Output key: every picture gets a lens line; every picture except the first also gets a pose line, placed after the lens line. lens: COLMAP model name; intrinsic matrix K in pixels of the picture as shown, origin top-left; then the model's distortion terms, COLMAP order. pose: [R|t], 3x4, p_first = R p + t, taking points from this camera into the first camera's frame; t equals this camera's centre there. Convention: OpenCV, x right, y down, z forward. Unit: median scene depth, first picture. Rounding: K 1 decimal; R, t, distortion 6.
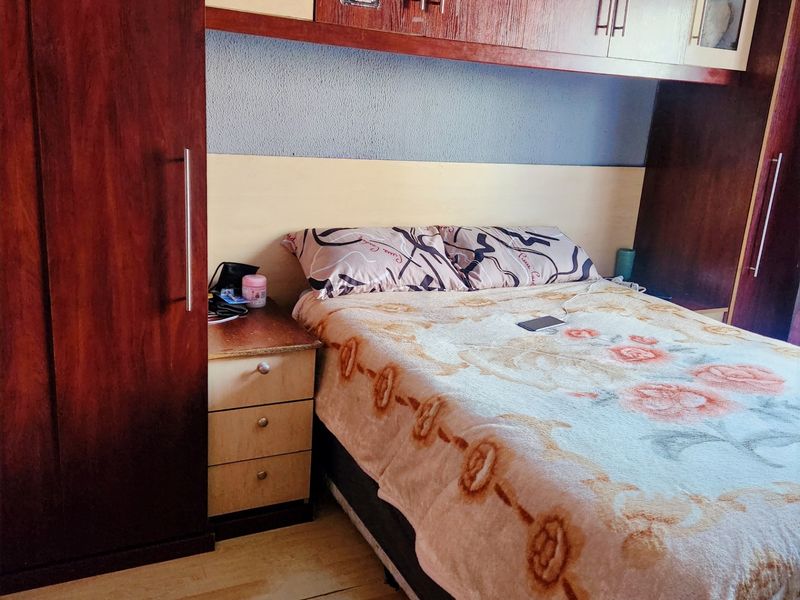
lens RADIAL K [[712.2, 0, 401.7], [0, 712.2, 297.9], [0, 0, 1]] dist [0.080748, -0.076132]
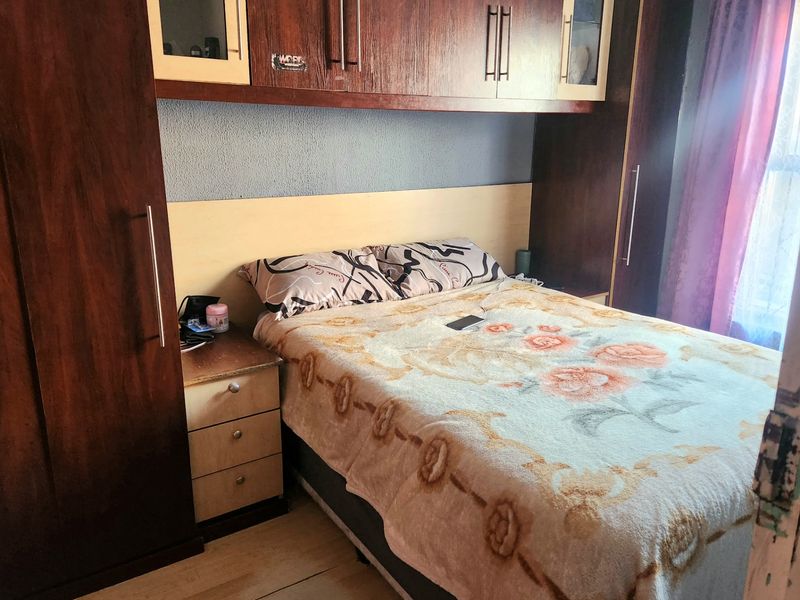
lens RADIAL K [[593.4, 0, 393.0], [0, 593.4, 287.7], [0, 0, 1]] dist [0.081540, -0.074938]
pose [[0.990885, -0.092707, 0.097734, -0.019730], [0.093604, 0.995599, -0.004614, -0.032988], [-0.096876, 0.013720, 0.995202, 0.019778]]
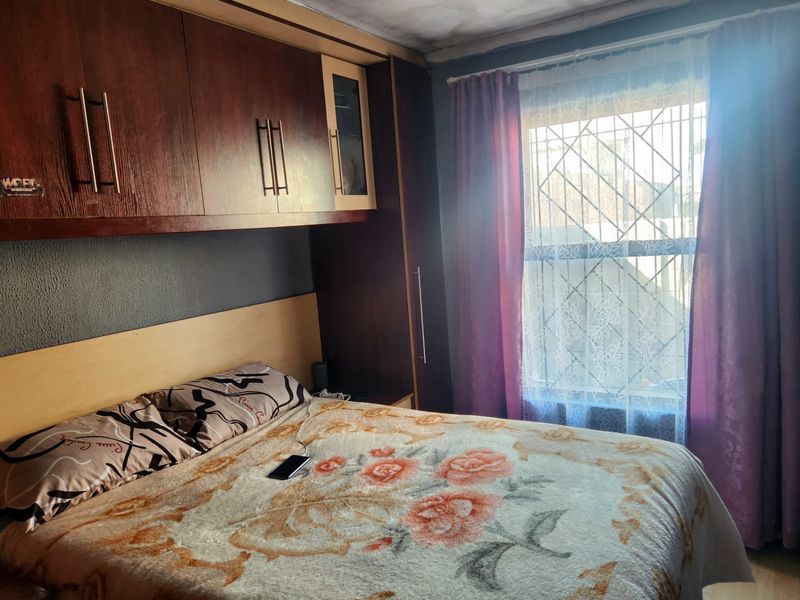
lens RADIAL K [[593.4, 0, 404.6], [0, 593.4, 294.5], [0, 0, 1]] dist [0.081540, -0.074938]
pose [[0.834063, -0.191015, 0.517545, -0.071624], [0.265357, 0.961397, -0.072811, -0.107628], [-0.483658, 0.198063, 0.852553, 0.157009]]
